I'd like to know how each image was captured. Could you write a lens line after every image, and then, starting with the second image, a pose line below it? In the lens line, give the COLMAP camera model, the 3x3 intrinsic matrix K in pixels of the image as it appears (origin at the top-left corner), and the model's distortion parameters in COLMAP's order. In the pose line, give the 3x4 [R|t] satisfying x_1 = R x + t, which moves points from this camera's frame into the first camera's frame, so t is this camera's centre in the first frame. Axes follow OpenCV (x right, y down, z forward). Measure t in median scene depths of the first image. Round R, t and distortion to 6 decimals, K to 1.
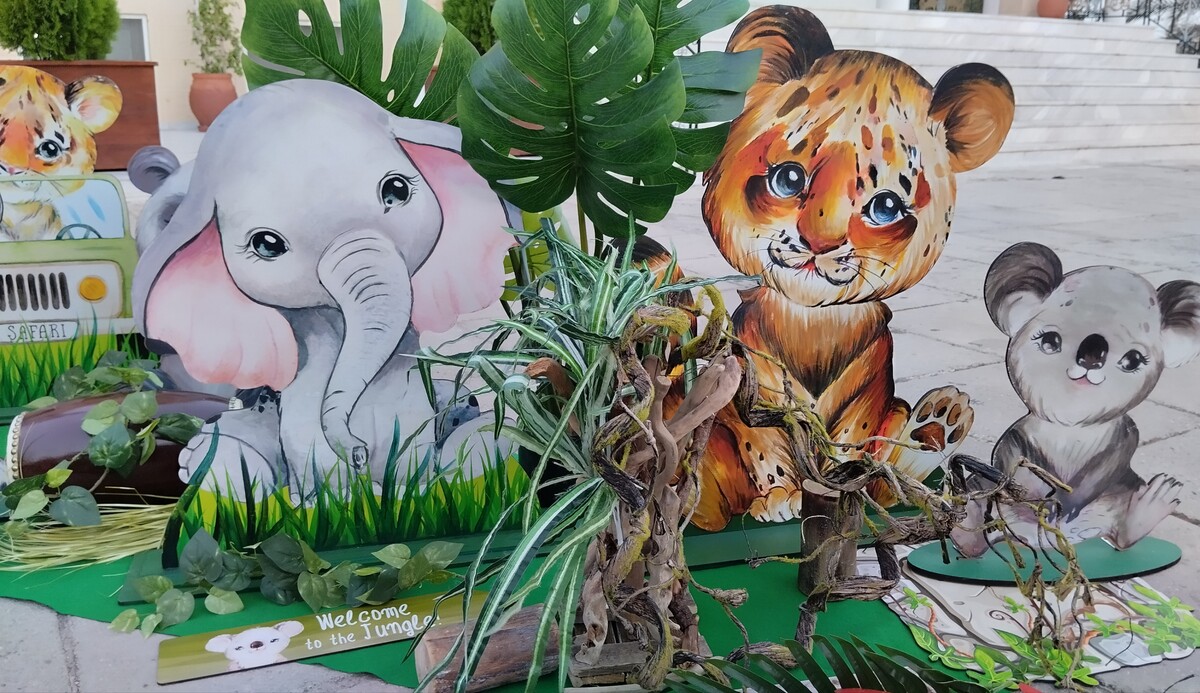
lens RADIAL K [[1013.9, 0, 617.6], [0, 1013.9, 350.9], [0, 0, 1]] dist [0.089455, -0.183112]
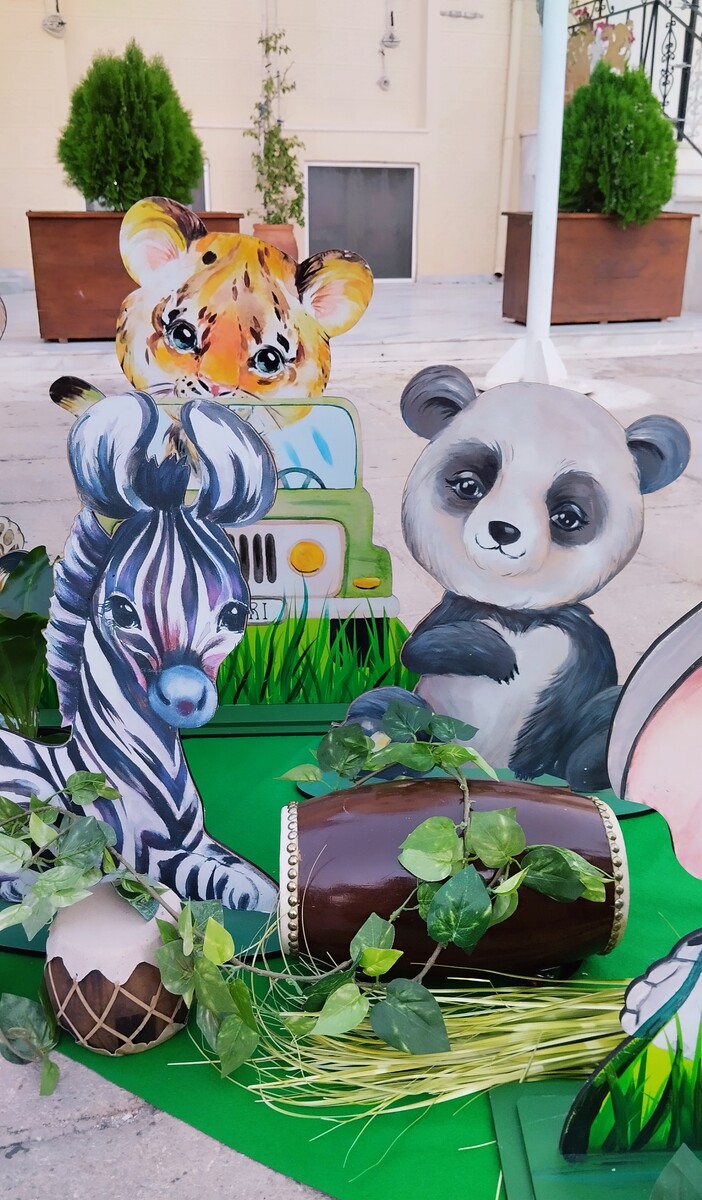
lens RADIAL K [[1031.8, 0, 360.3], [0, 1031.8, 622.2], [0, 0, 1]] dist [0.084140, -0.181057]
pose [[0.970653, 0.079003, -0.227135, -0.432937], [-0.054373, 0.992137, 0.112724, -0.139377], [0.234255, -0.097066, 0.967317, 0.427977]]
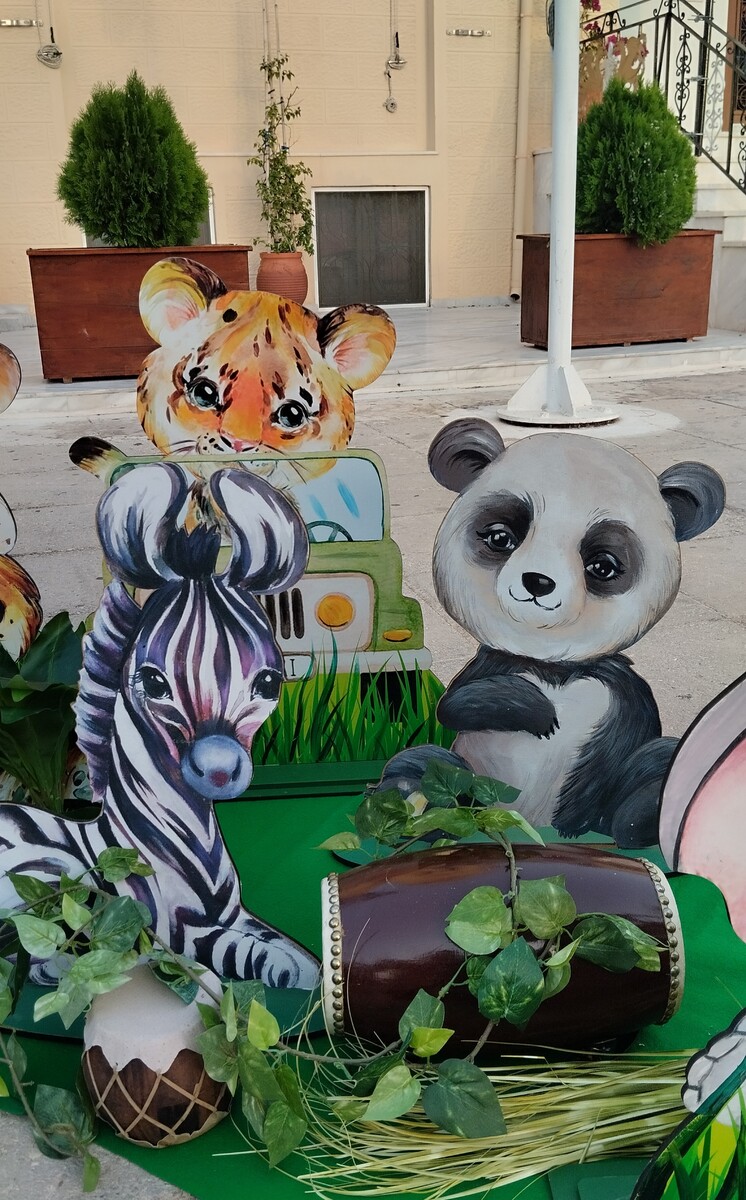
lens RADIAL K [[1098.1, 0, 384.2], [0, 1098.1, 600.1], [0, 0, 1]] dist [0.023234, 0.000000]
pose [[0.973285, 0.038211, -0.226398, -0.437781], [-0.025004, 0.997829, 0.060919, -0.161193], [0.228234, -0.053631, 0.972128, 0.399482]]
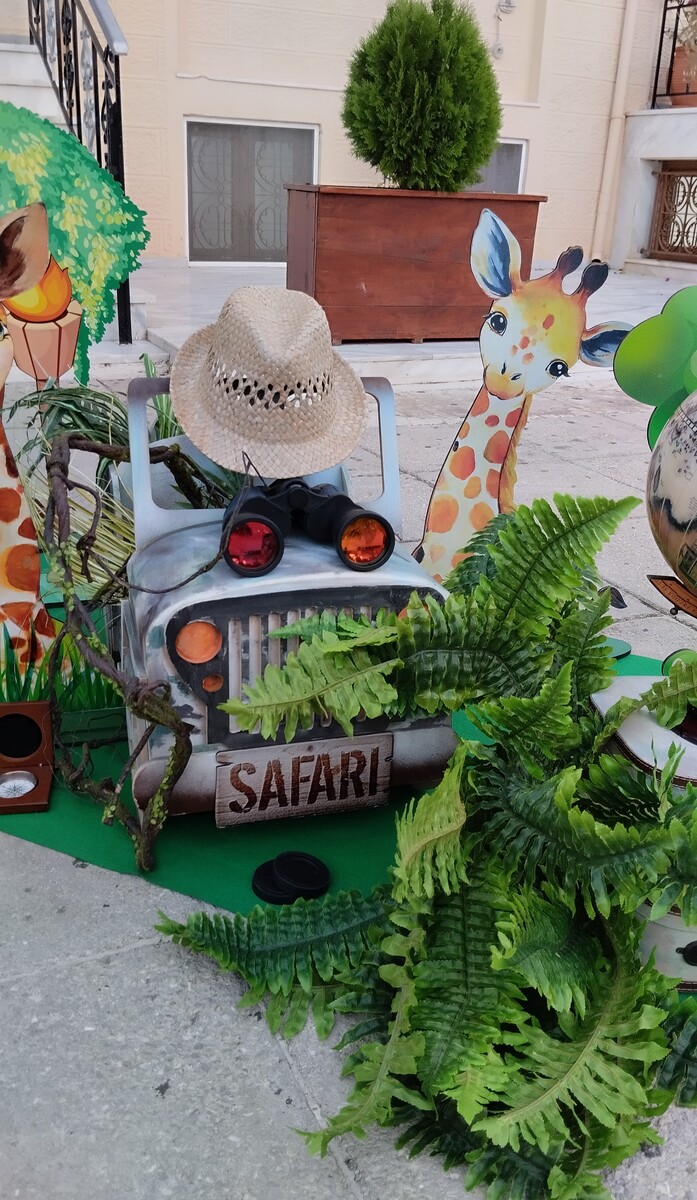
lens RADIAL K [[1008.8, 0, 349.2], [0, 1008.8, 621.0], [0, 0, 1]] dist [0.085748, -0.178098]
pose [[0.994645, 0.064431, -0.080807, -1.891985], [-0.052936, 0.989141, 0.137103, -0.238283], [0.088763, -0.132091, 0.987255, 0.707615]]
